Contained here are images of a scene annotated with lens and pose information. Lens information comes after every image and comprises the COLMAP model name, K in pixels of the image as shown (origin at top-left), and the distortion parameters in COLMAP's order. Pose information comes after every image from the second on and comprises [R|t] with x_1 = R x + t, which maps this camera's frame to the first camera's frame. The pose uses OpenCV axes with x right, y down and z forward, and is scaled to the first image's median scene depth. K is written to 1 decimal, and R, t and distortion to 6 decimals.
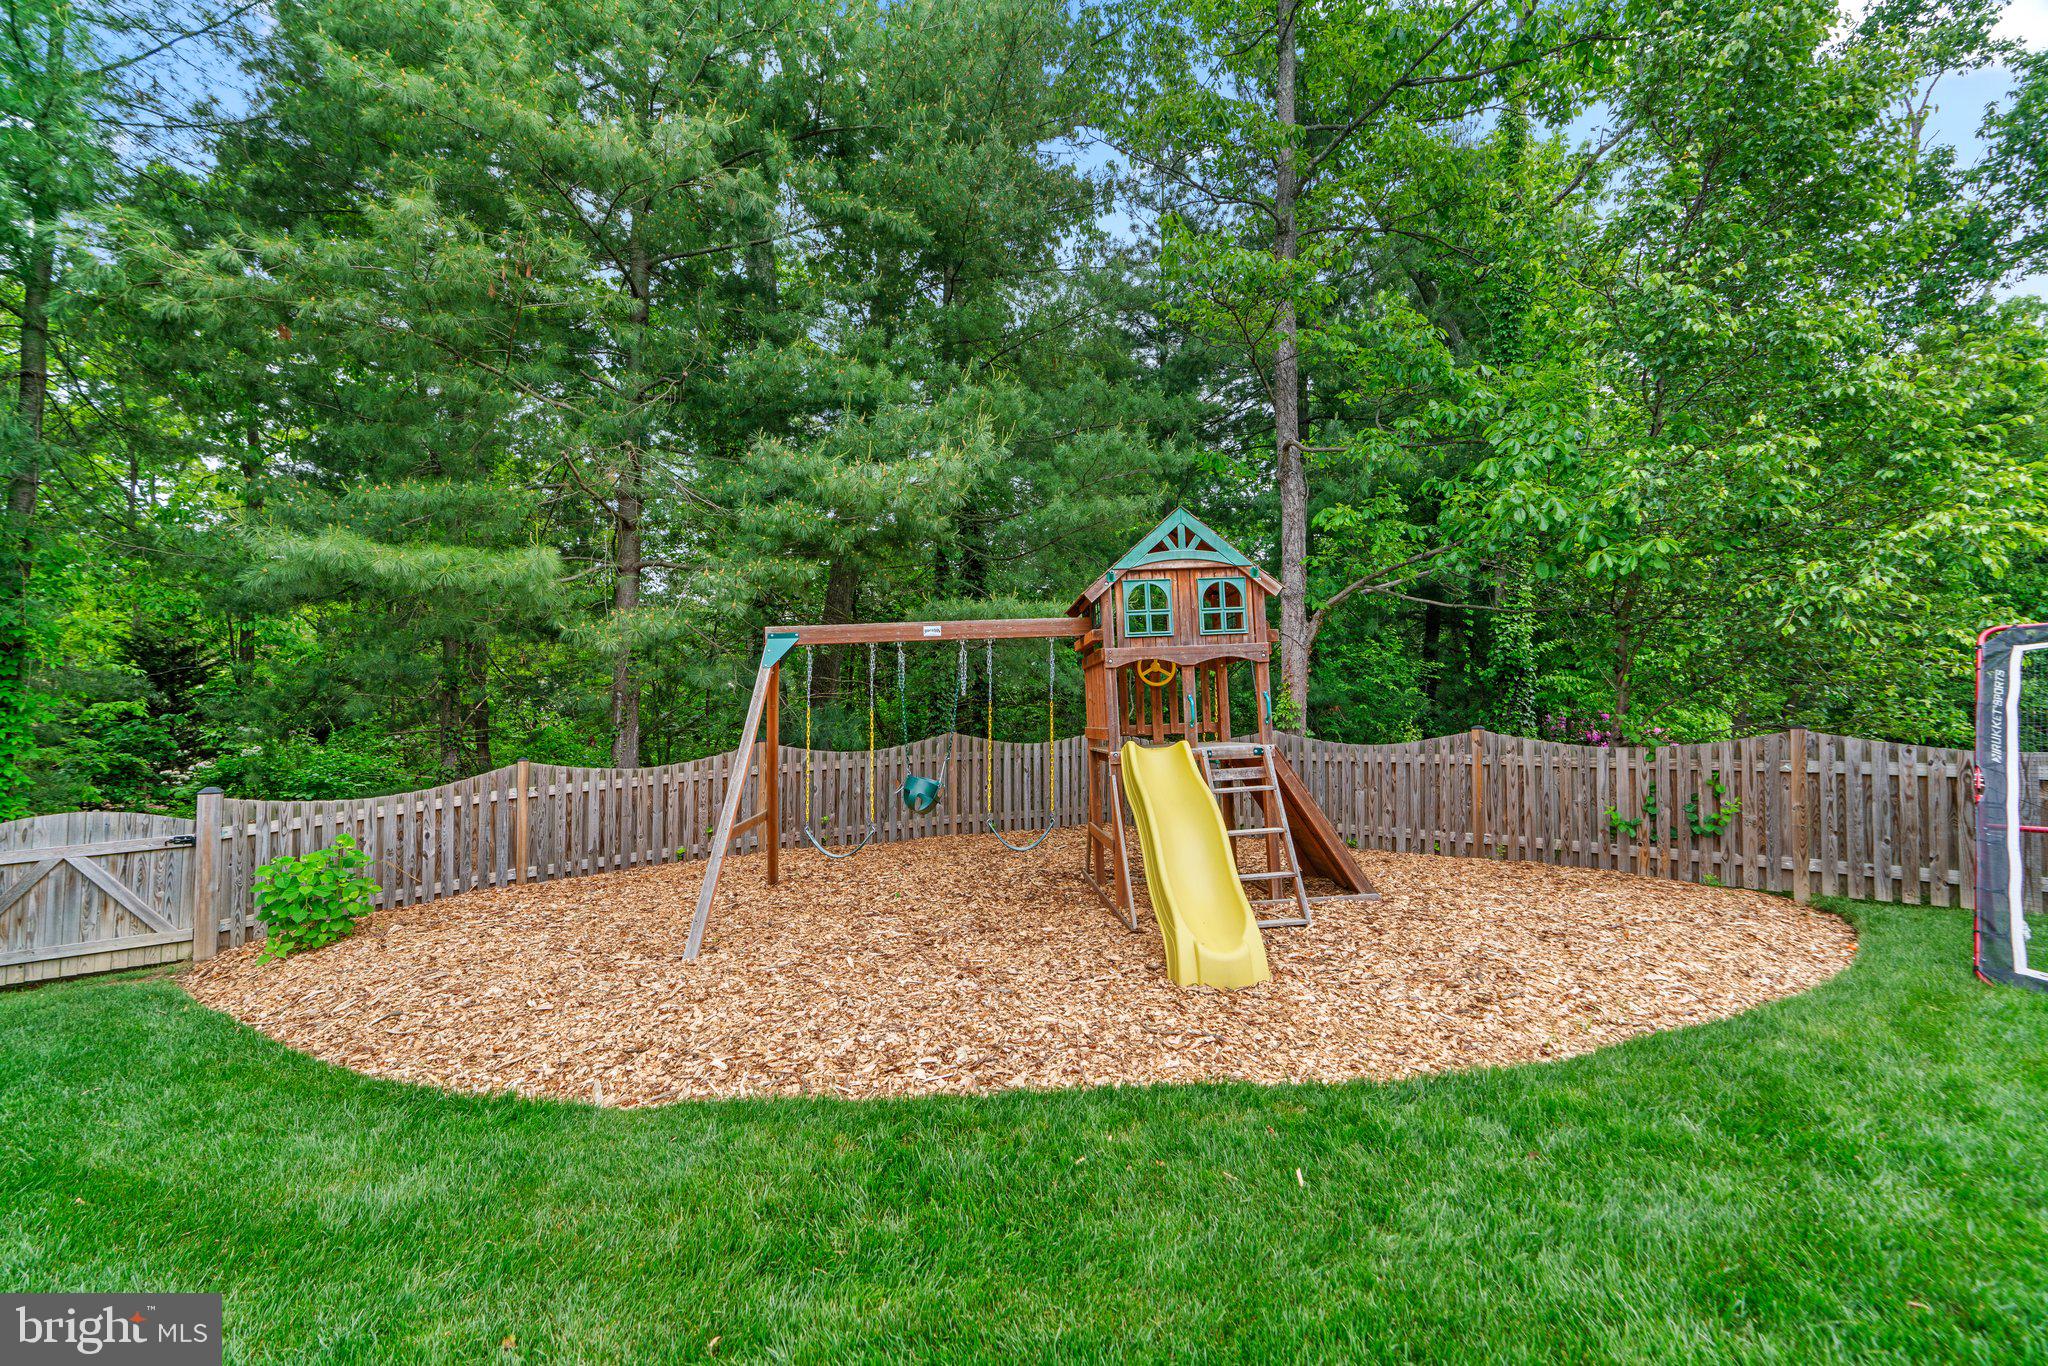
lens RADIAL K [[925.5, 0, 1026.2], [0, 925.5, 688.1], [0, 0, 1]] dist [-0.004475, 0.001084]
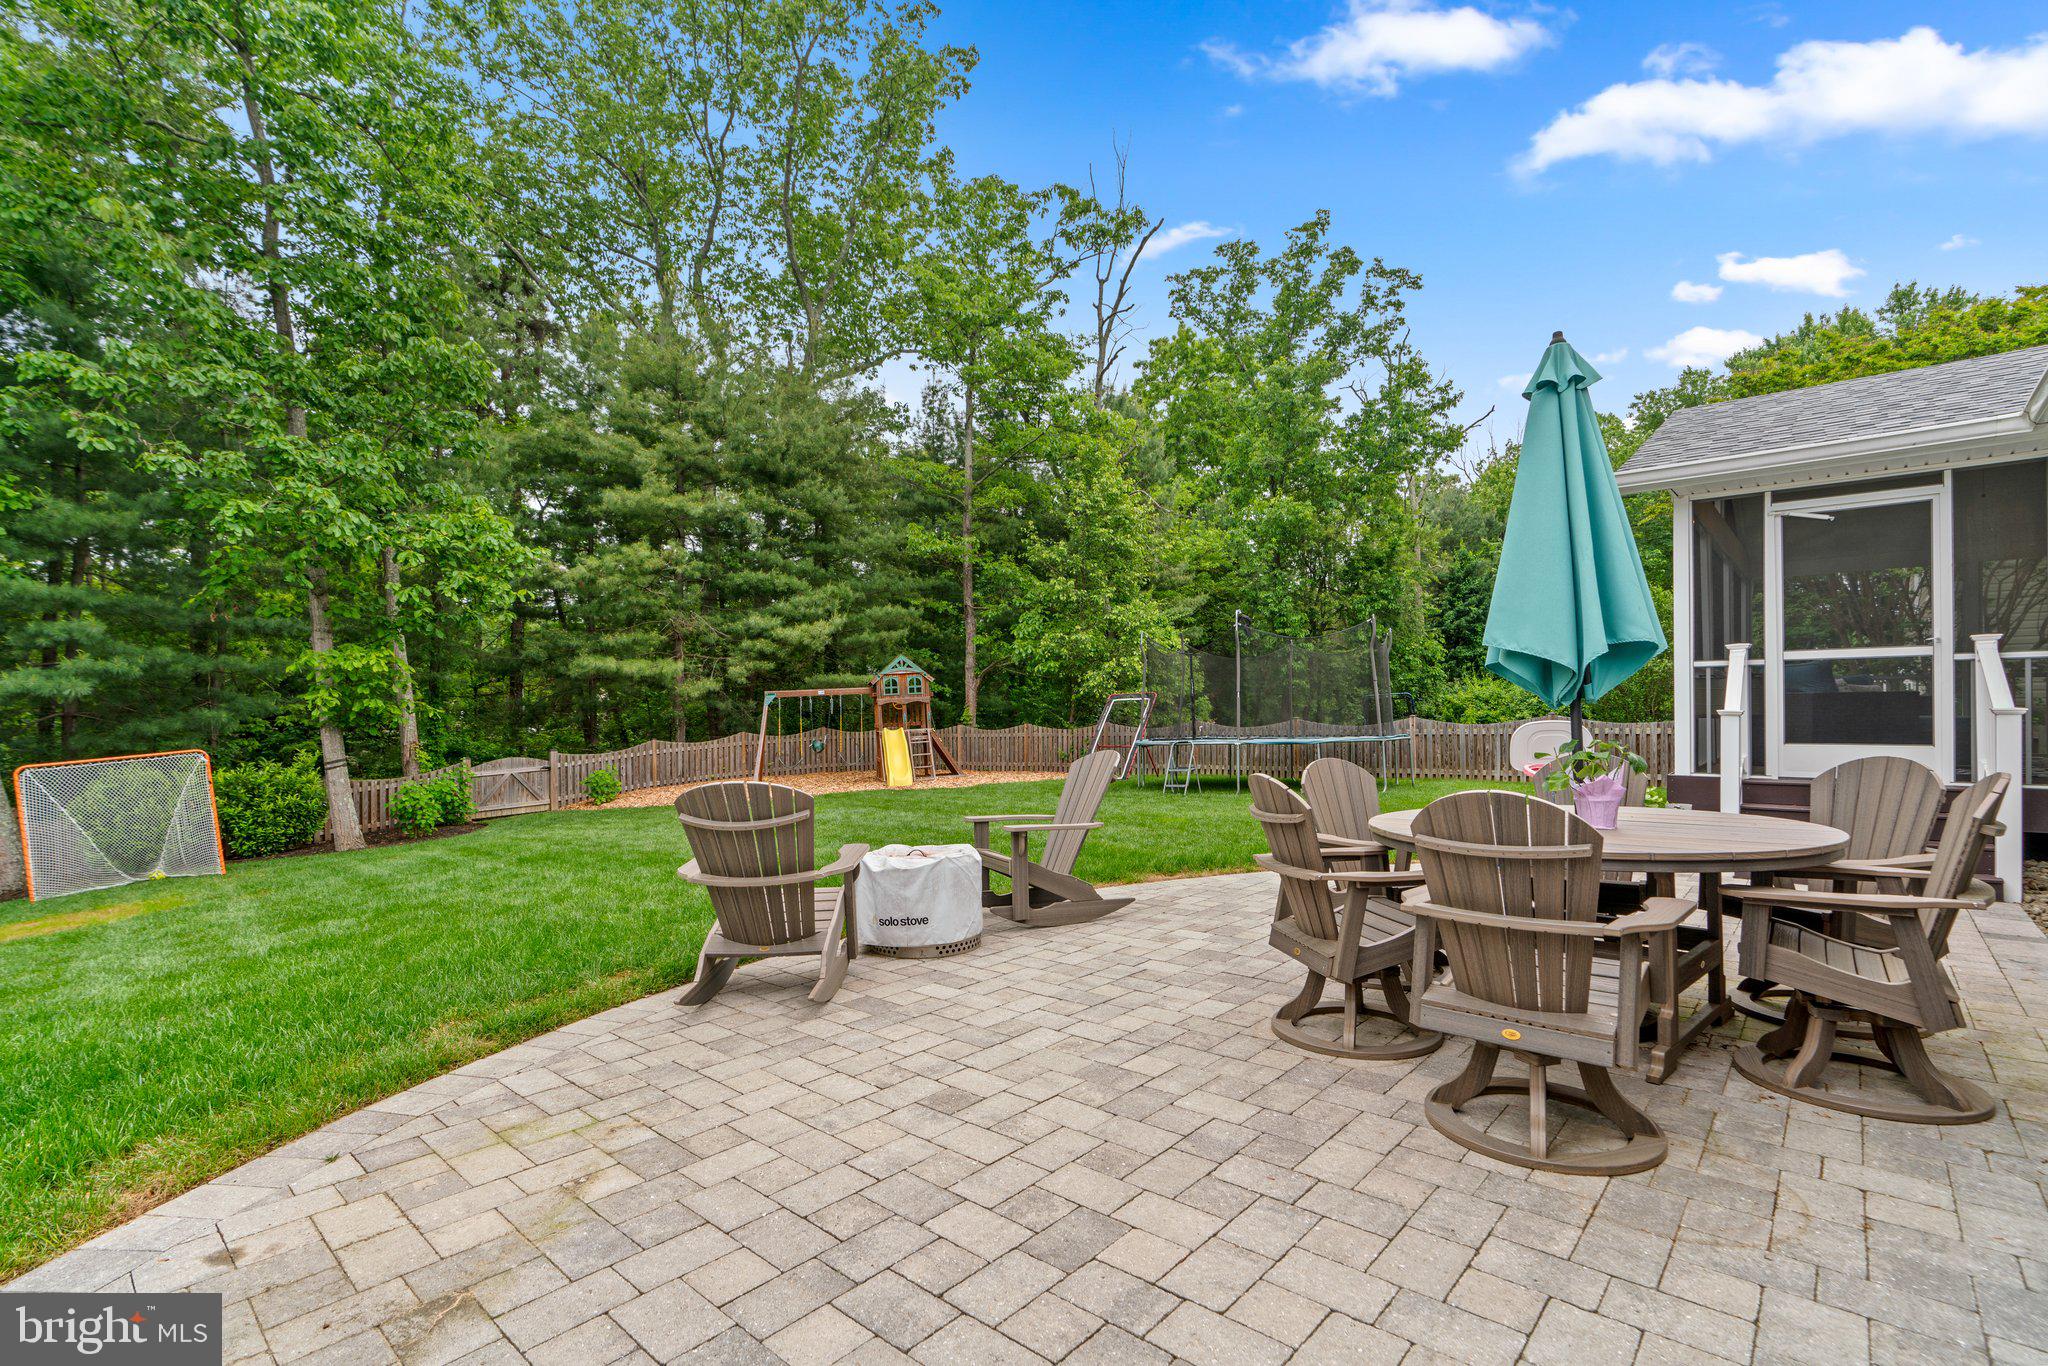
lens RADIAL K [[928.2, 0, 1027.3], [0, 928.2, 726.3], [0, 0, 1]] dist [-0.010582, 0.004372]
pose [[0.986999, -0.011256, 0.160332, 0.075160], [0.003972, 0.998948, 0.045680, -0.087015], [-0.160678, -0.044449, 0.986006, -2.077149]]
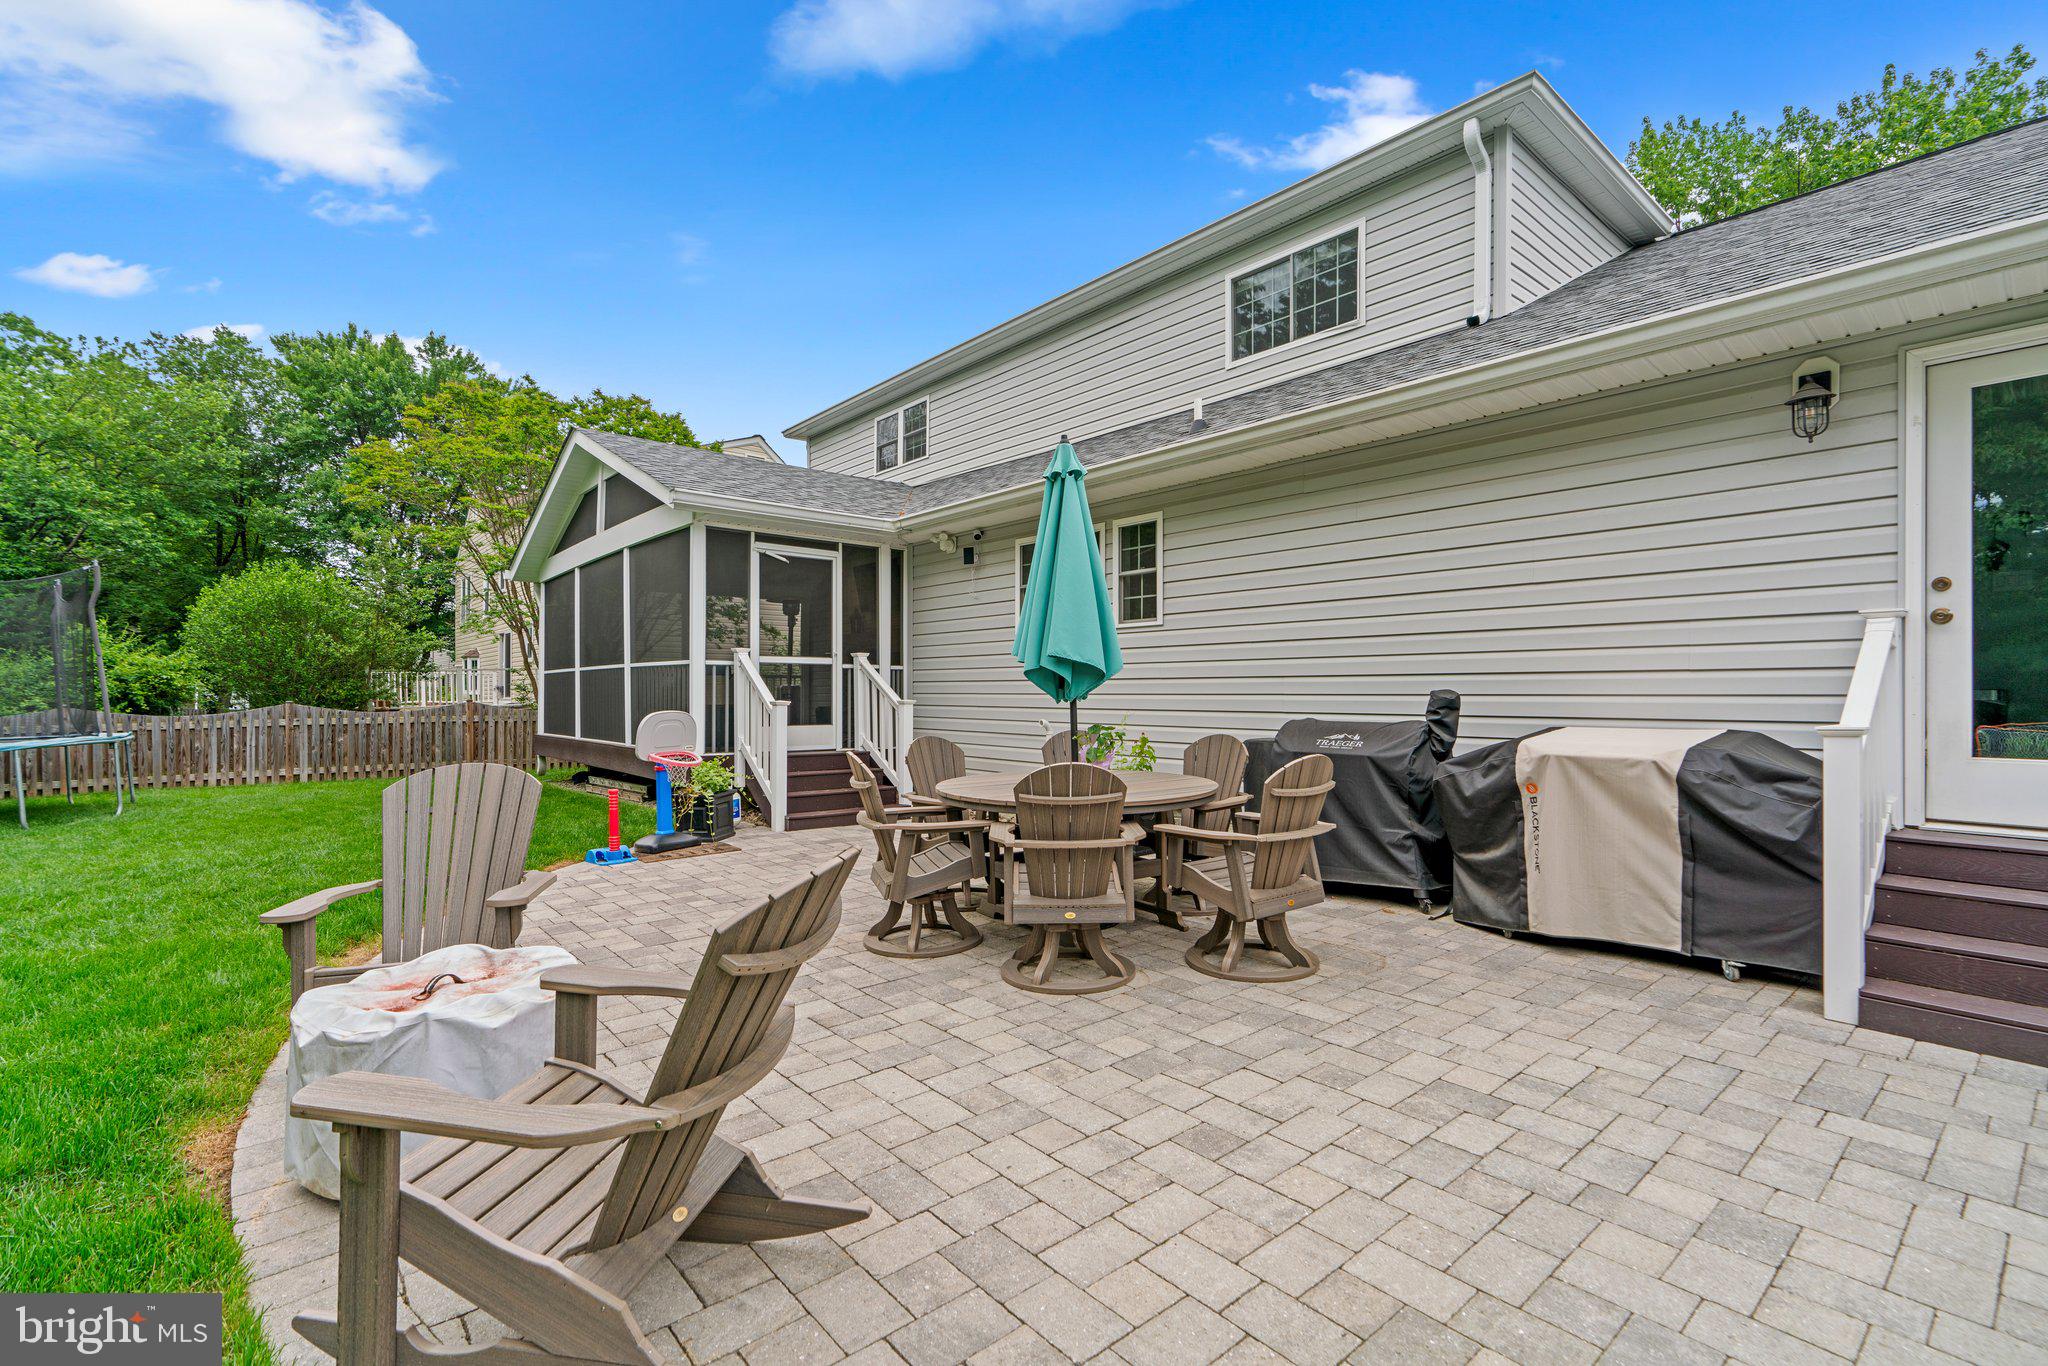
lens RADIAL K [[925.5, 0, 1026.2], [0, 925.5, 688.1], [0, 0, 1]] dist [-0.004475, 0.001084]
pose [[-0.017588, 0.004522, 0.999835, -0.289988], [-0.031366, 0.999495, -0.005072, -0.078329], [-0.999353, -0.031450, -0.017437, -1.549256]]
